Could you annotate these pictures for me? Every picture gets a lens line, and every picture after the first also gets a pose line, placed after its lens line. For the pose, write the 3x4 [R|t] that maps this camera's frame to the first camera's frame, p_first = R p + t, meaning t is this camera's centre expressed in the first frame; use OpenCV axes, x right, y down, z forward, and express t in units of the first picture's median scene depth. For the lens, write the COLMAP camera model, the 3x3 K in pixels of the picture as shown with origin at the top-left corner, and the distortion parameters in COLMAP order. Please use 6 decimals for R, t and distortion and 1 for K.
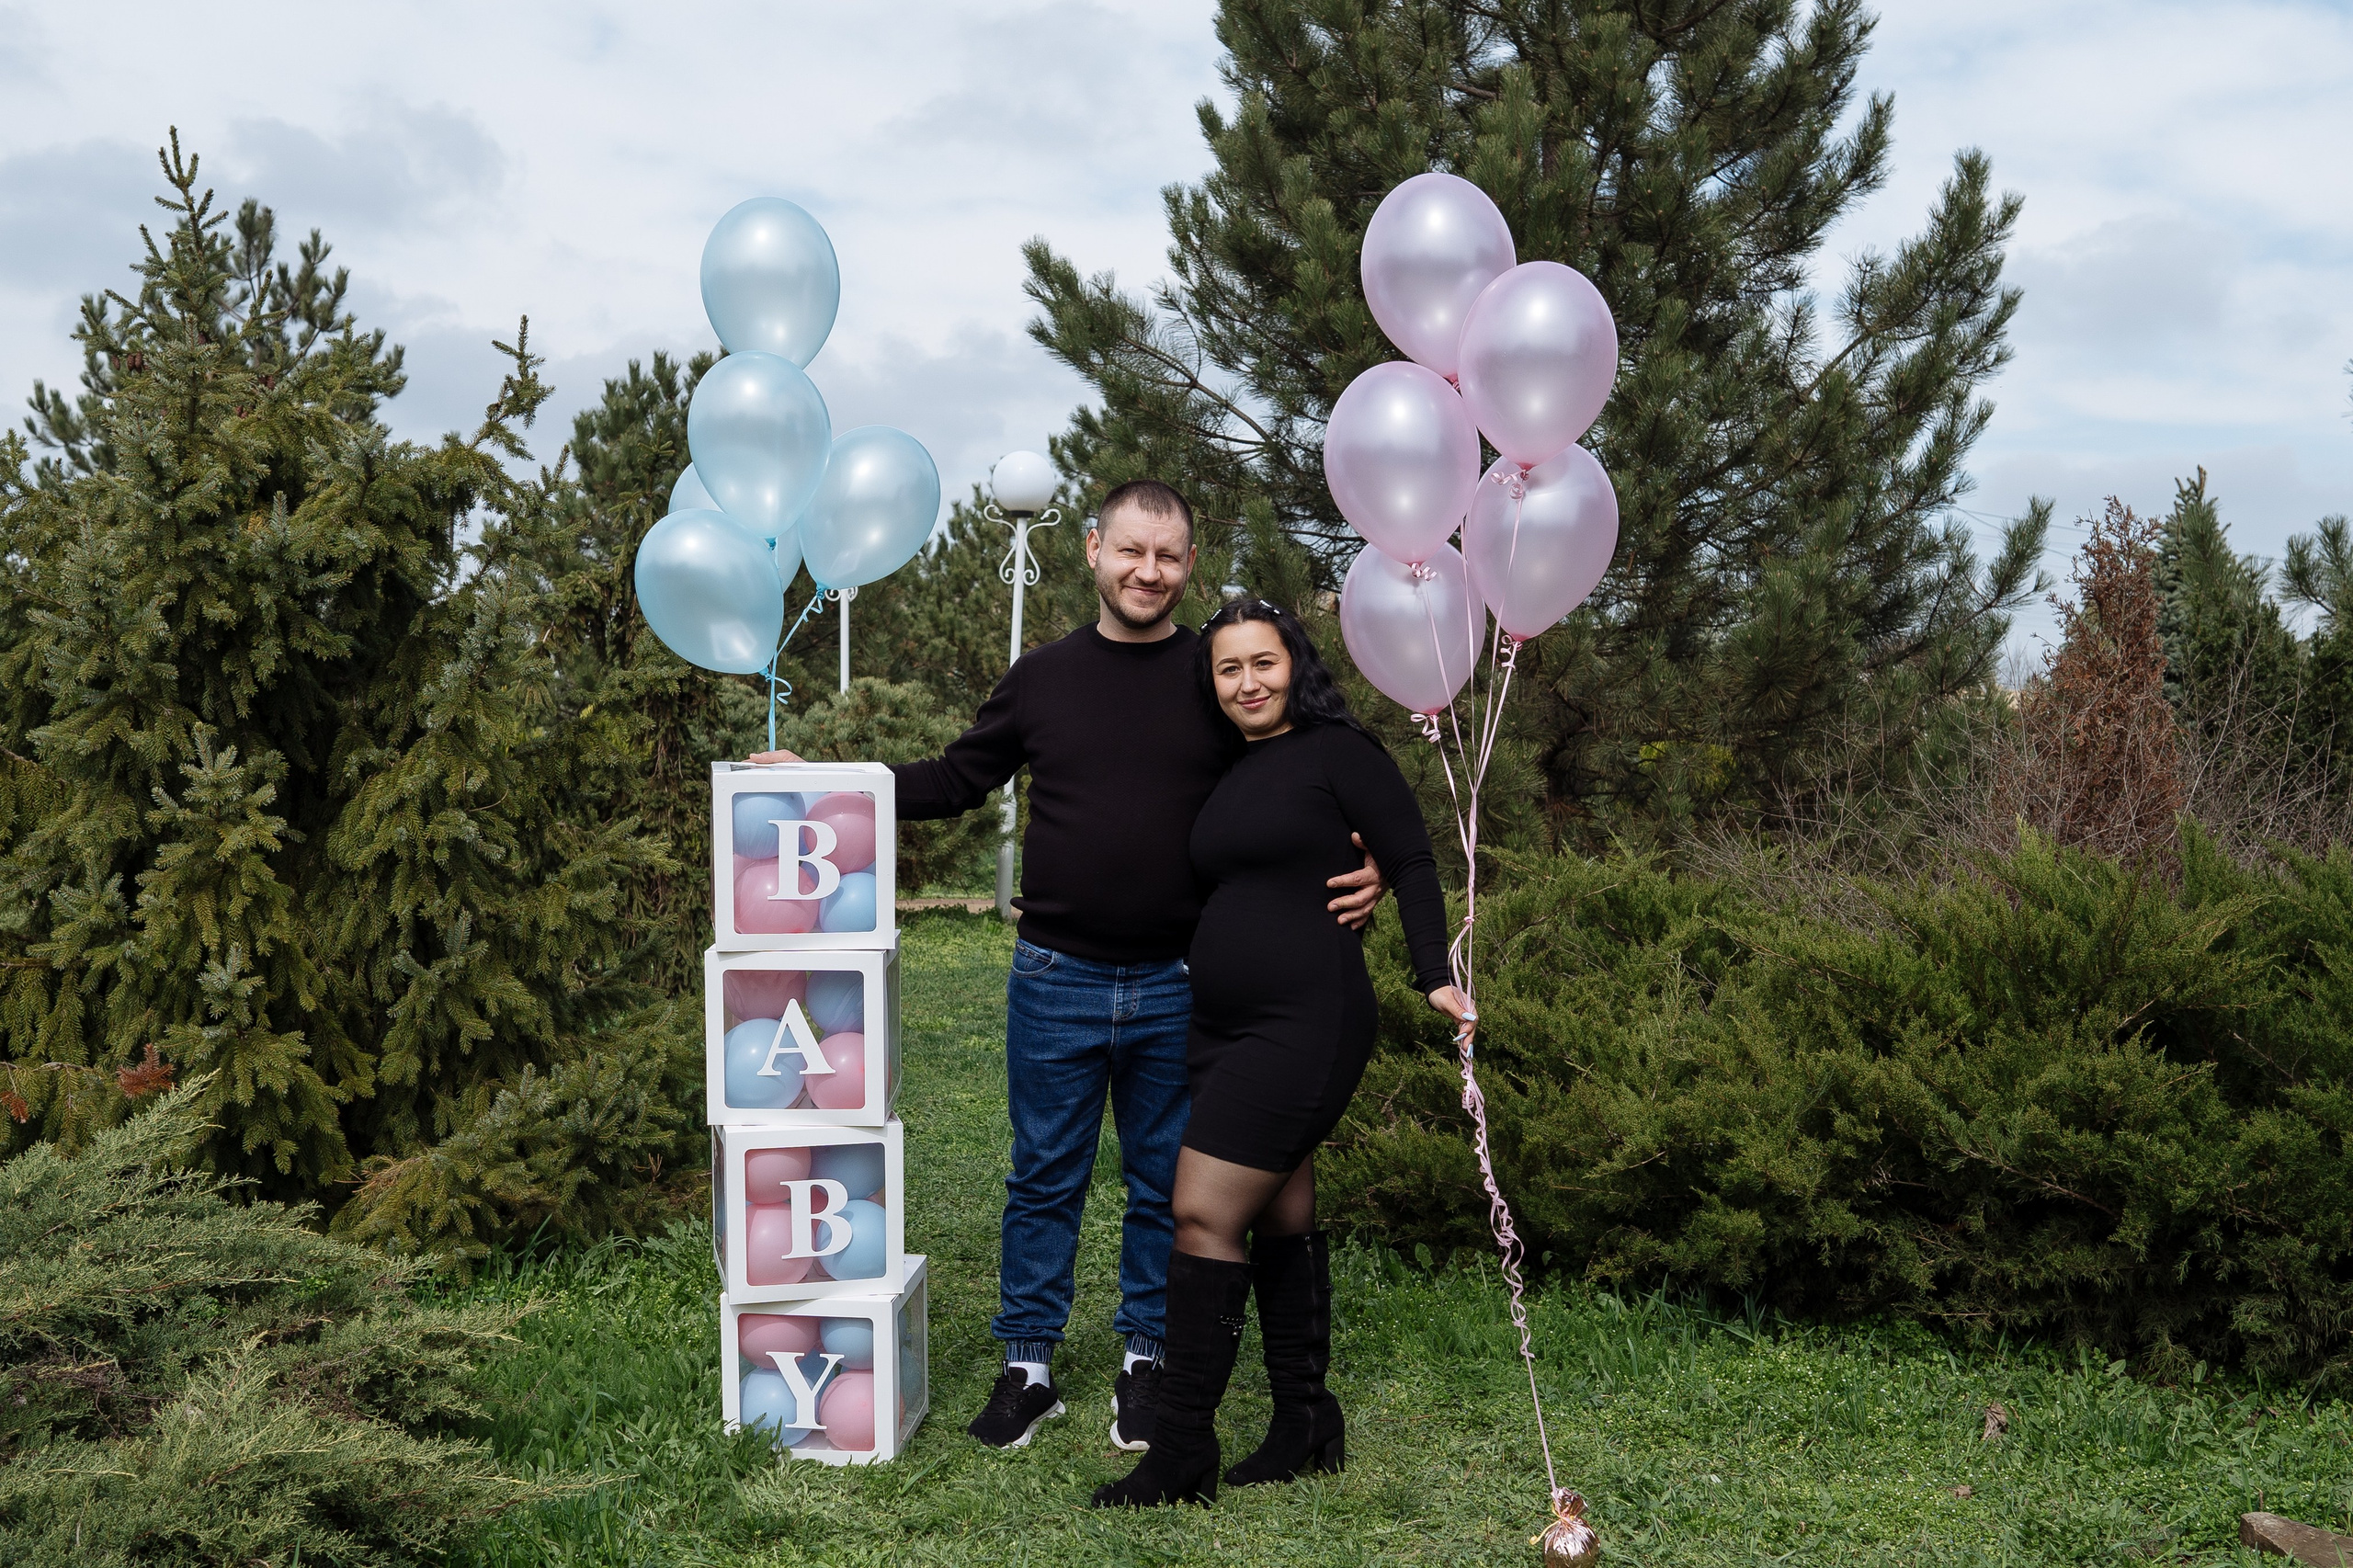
lens RADIAL K [[2501.2, 0, 1152.1], [0, 2501.2, 887.0], [0, 0, 1]] dist [0.002257, 0.000000]
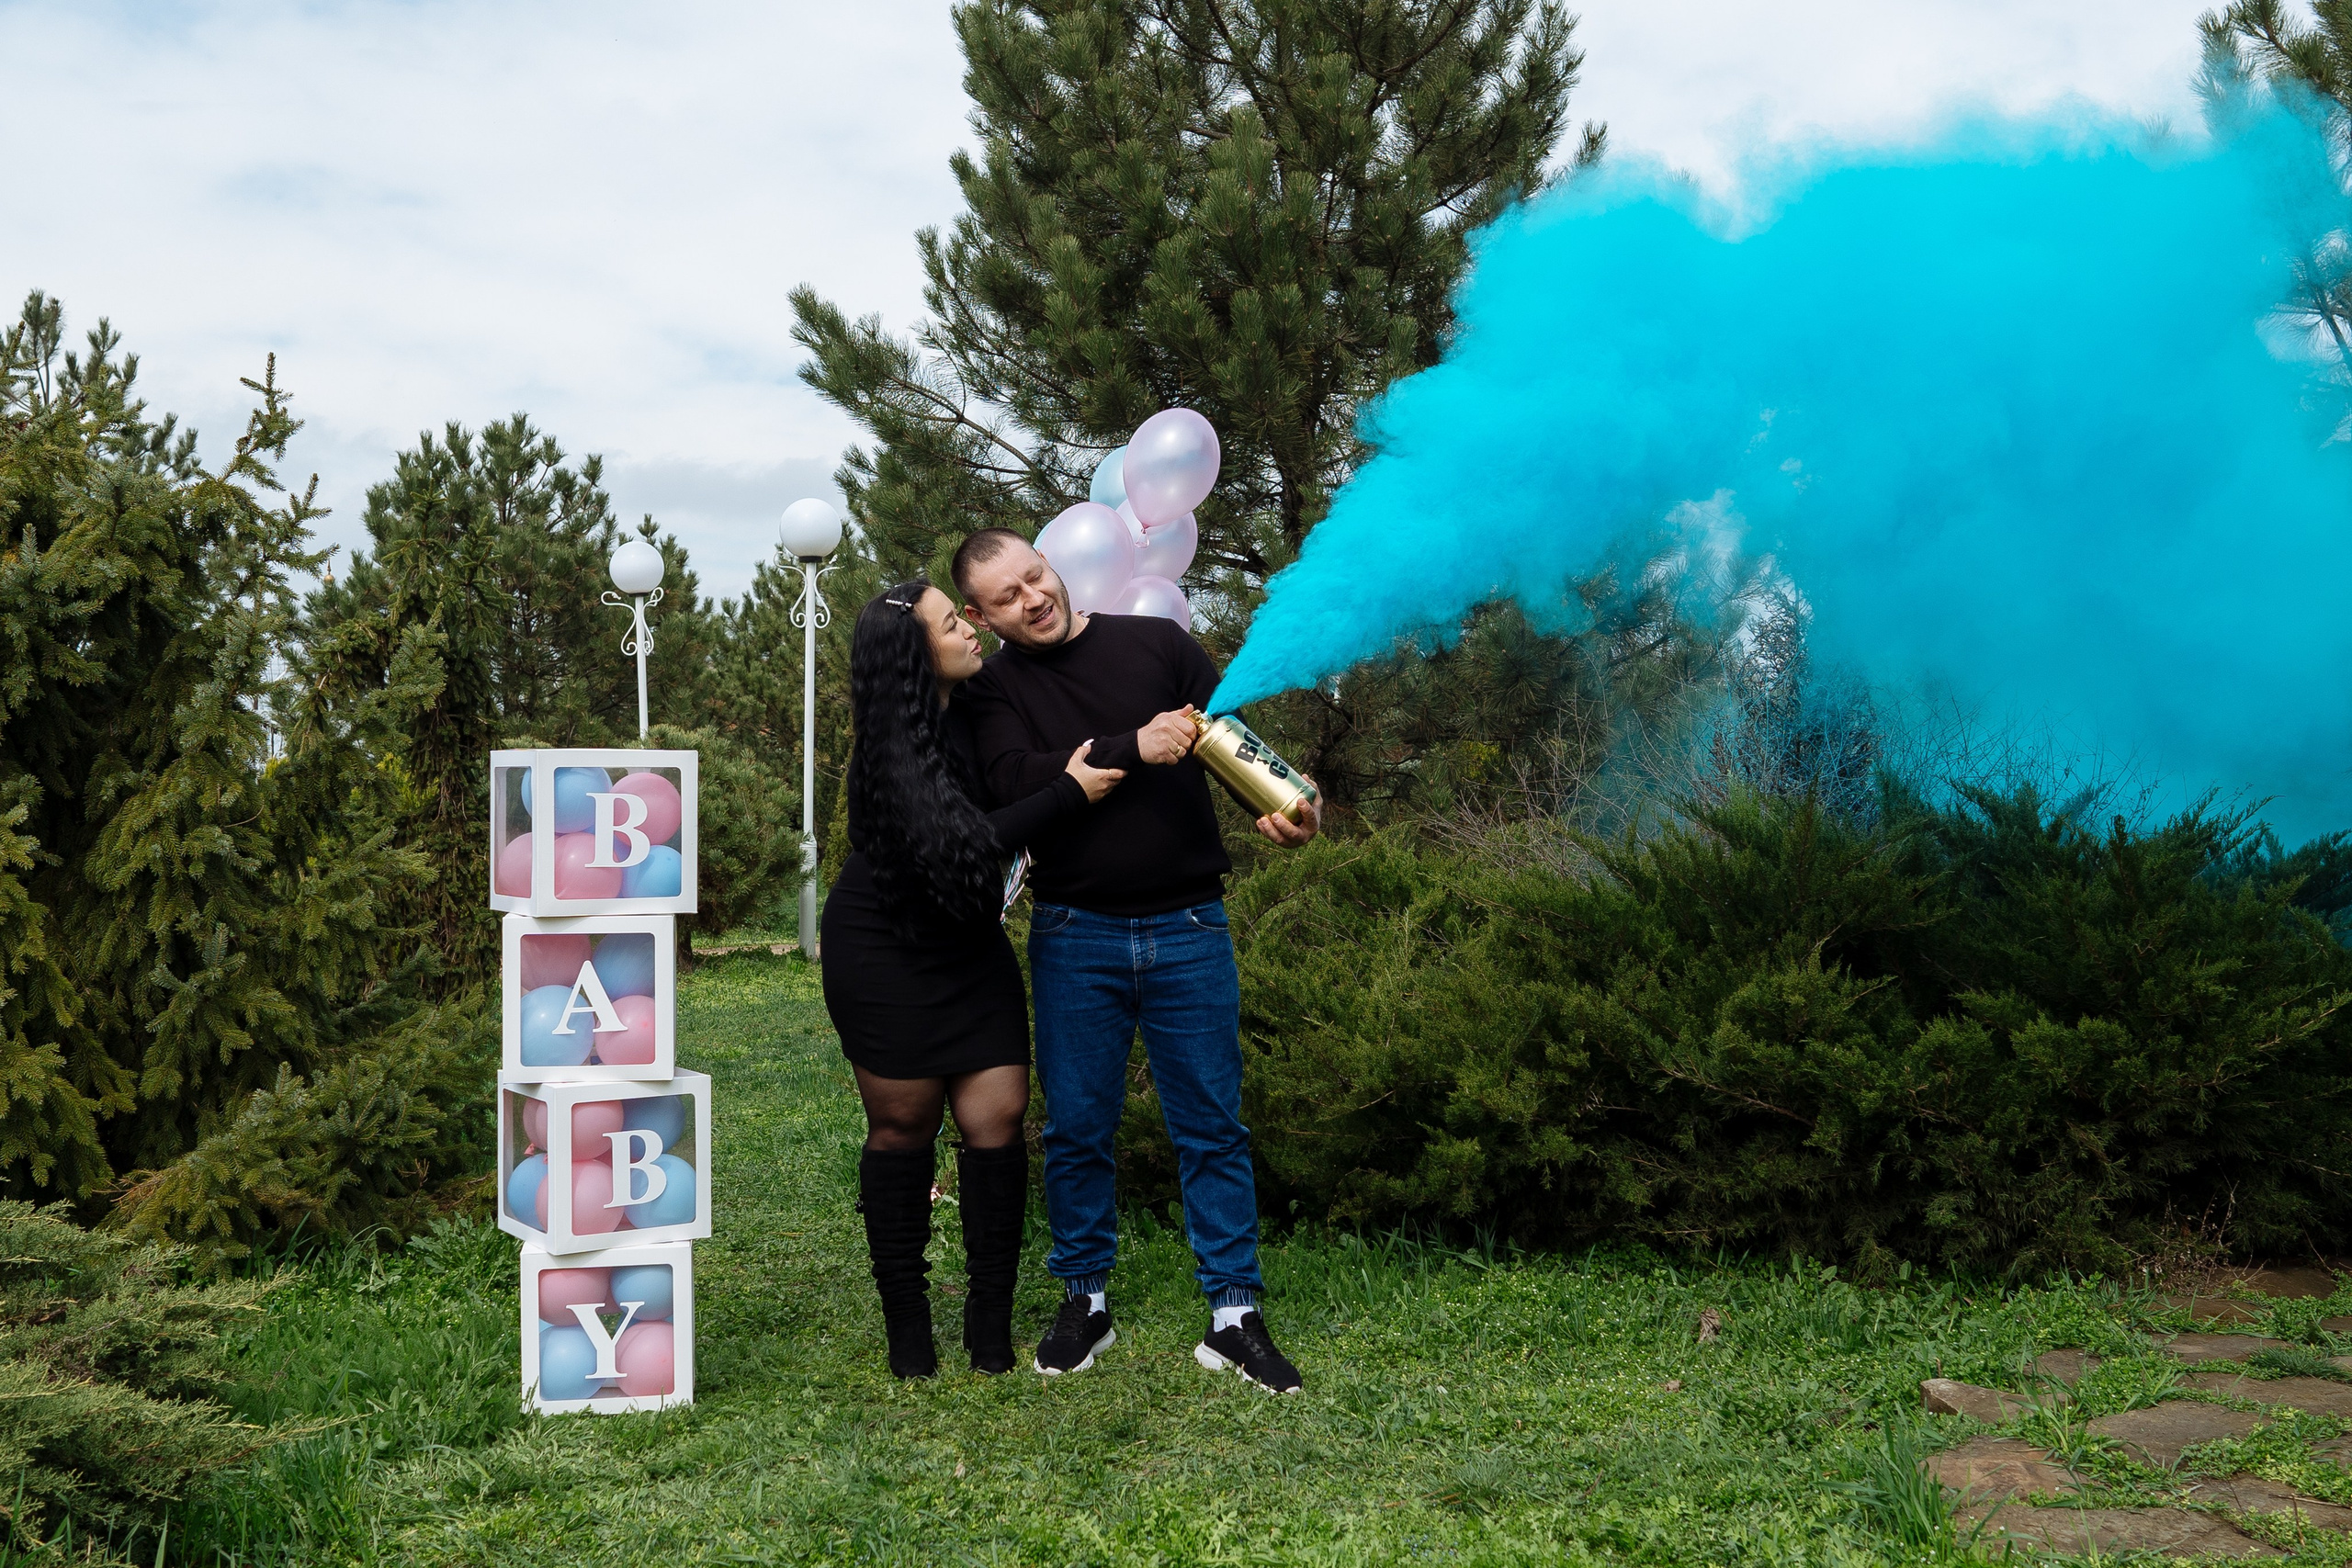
lens RADIAL K [[2499.9, 0, 1126.8], [0, 2499.9, 744.7], [0, 0, 1]] dist [0.002257, 0.000000]
pose [[0.997139, -0.046274, 0.059765, 0.032054], [0.050877, 0.995658, -0.077948, 0.031037], [-0.055898, 0.080766, 0.995164, -0.038737]]
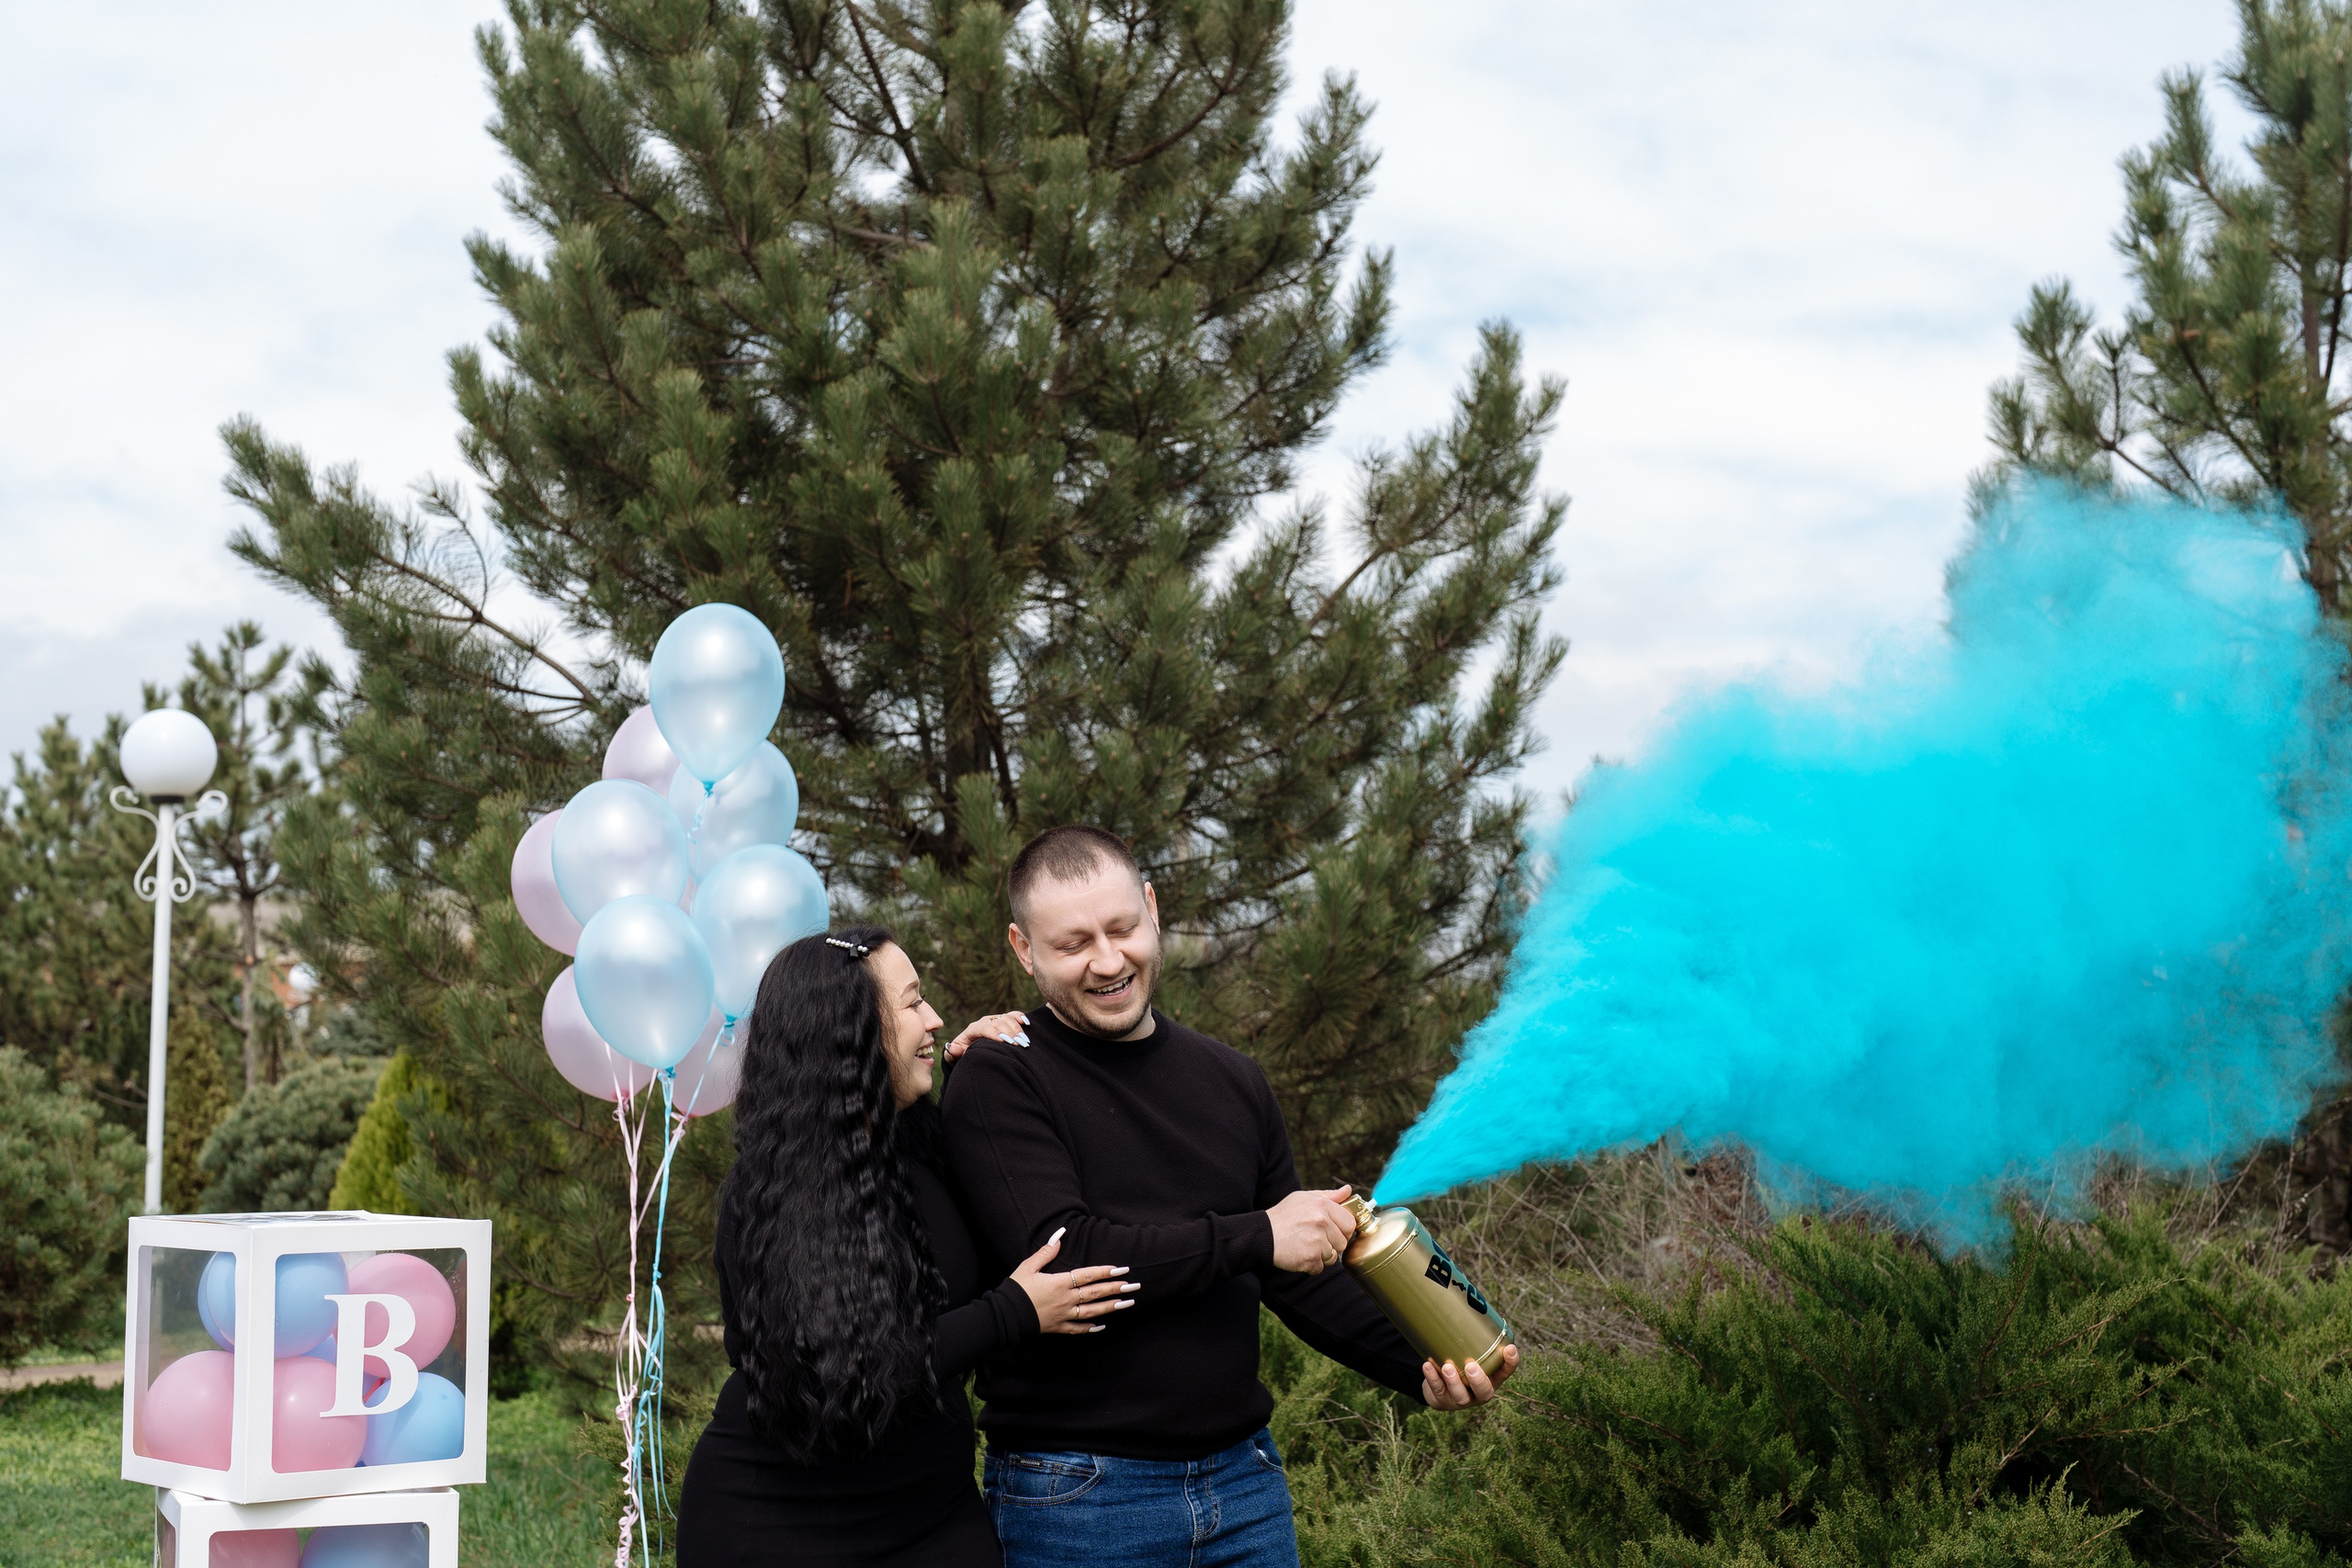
lens RADIAL K [[3415.8, 0, 1175.7], [0, 3415.8, 783.7], [0, 0, 1]] dist [-0.010879, 0.000000]
pose [[0.963315, -0.018898, 0.267706, -0.097430], [0.058202, 0.988488, -0.139656, -0.015282], [-0.261985, 0.150113, 0.953326, 0.058926]]
